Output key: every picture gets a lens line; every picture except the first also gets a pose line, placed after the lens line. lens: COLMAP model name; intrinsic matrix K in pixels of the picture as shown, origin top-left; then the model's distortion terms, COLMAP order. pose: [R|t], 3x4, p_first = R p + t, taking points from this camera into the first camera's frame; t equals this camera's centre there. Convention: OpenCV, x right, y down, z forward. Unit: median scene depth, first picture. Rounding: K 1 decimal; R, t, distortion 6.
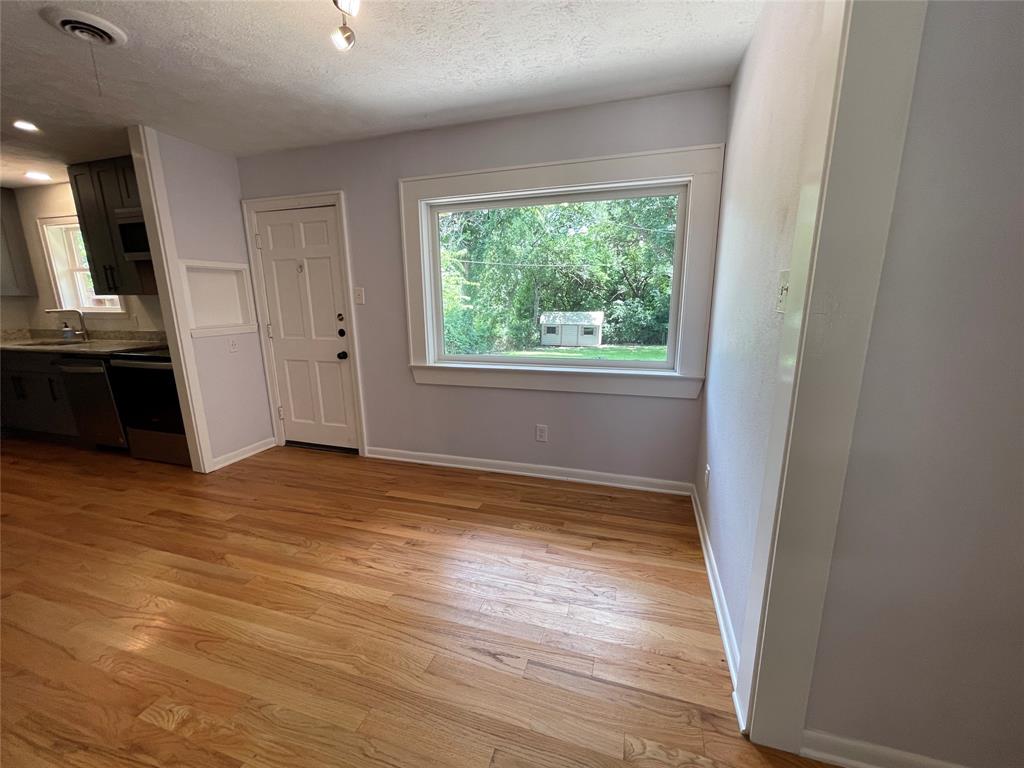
lens RADIAL K [[413.5, 0, 514.6], [0, 413.5, 383.5], [0, 0, 1]] dist [0.002515, -0.000316]
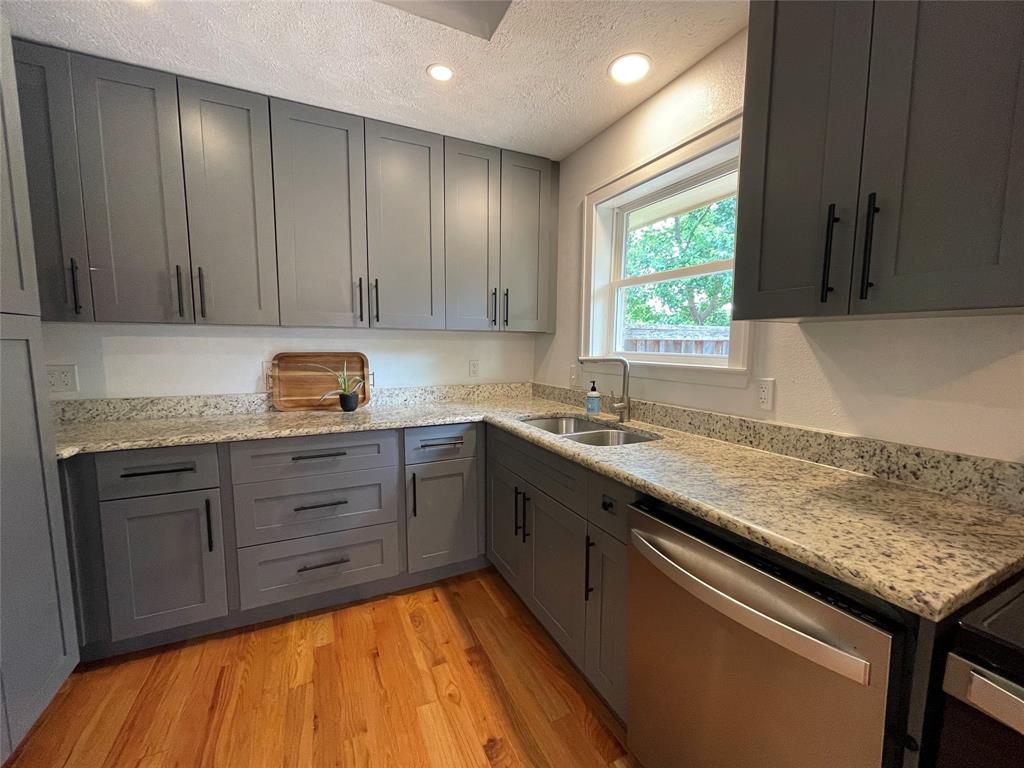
lens RADIAL K [[413.5, 0, 514.0], [0, 413.5, 386.5], [0, 0, 1]] dist [0.002515, -0.000316]
pose [[0.679233, 0.086019, -0.728865, -0.776112], [-0.163387, 0.985908, -0.035906, -0.105811], [0.715505, 0.143476, 0.683716, 0.578387]]
